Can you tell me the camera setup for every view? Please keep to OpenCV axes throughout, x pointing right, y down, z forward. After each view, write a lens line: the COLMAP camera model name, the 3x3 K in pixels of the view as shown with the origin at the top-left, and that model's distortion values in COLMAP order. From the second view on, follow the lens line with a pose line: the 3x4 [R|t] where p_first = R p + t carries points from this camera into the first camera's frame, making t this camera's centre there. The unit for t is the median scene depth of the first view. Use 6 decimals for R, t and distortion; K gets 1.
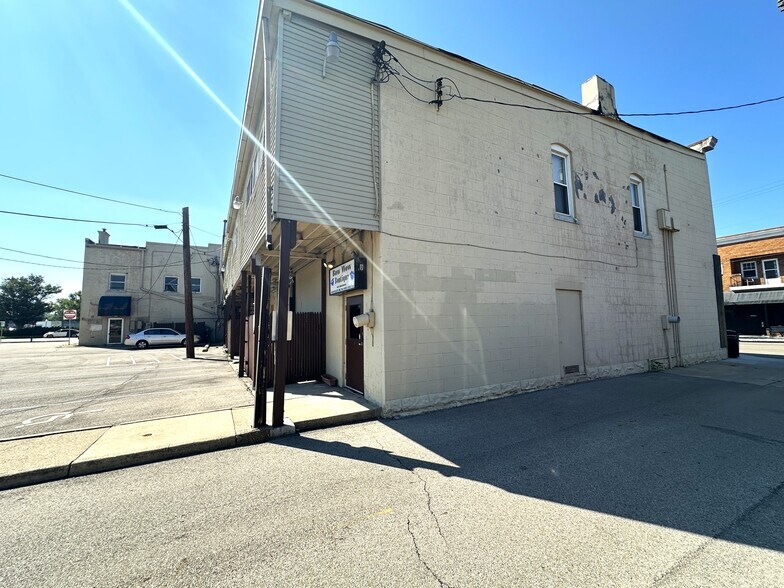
lens RADIAL K [[322.3, 0, 387.1], [0, 322.3, 293.1], [0, 0, 1]] dist [0.008898, -0.000342]
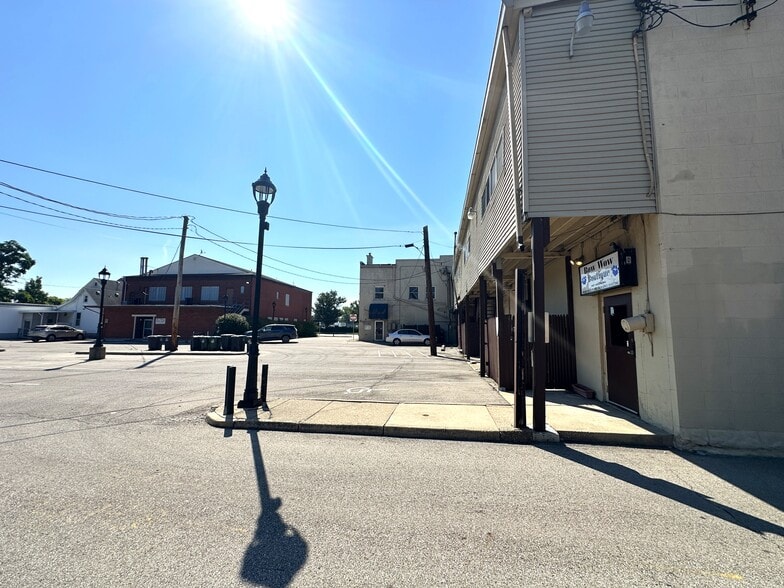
lens RADIAL K [[322.3, 0, 392.3], [0, 322.3, 294.5], [0, 0, 1]] dist [0.008898, -0.000342]
pose [[0.811987, -0.038565, -0.582399, -0.093894], [0.031040, 0.999256, -0.022891, 0.009103], [0.582849, 0.000510, 0.812580, -0.037949]]
